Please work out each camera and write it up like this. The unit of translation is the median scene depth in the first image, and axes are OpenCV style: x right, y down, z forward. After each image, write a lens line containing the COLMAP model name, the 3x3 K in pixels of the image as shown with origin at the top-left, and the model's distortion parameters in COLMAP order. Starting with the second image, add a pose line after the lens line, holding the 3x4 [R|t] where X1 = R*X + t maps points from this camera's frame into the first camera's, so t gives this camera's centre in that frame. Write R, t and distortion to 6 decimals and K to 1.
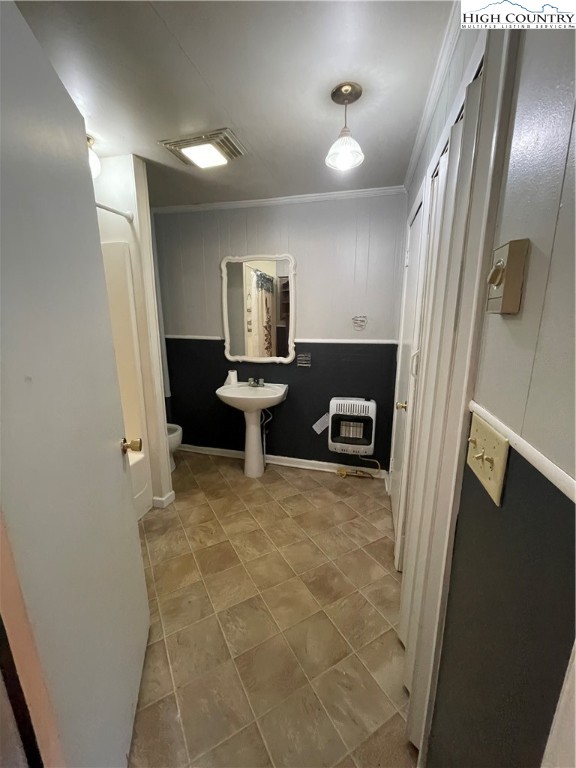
lens RADIAL K [[310.1, 0, 287.8], [0, 310.1, 384.0], [0, 0, 1]] dist [-0.004792, 0.001307]
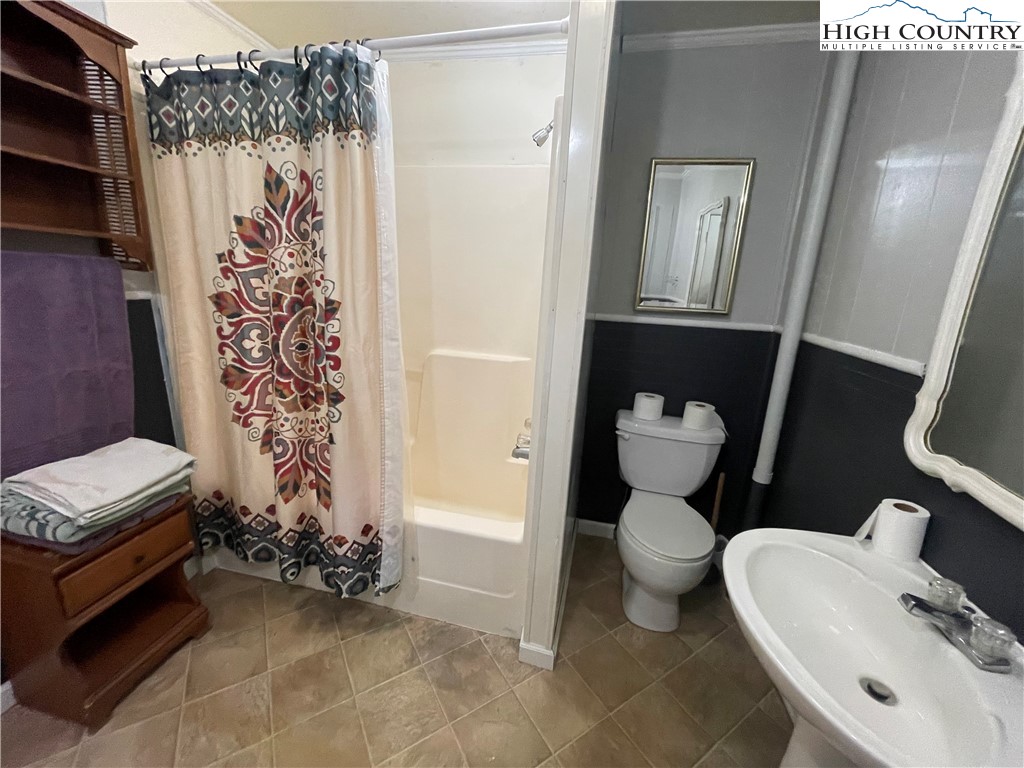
lens RADIAL K [[413.5, 0, 512.5], [0, 413.5, 380.9], [0, 0, 1]] dist [-0.004792, 0.001307]
pose [[0.043328, 0.238819, -0.970097, 0.100390], [-0.284719, 0.933694, 0.217141, -0.118830], [0.957631, 0.266797, 0.108451, 0.648124]]
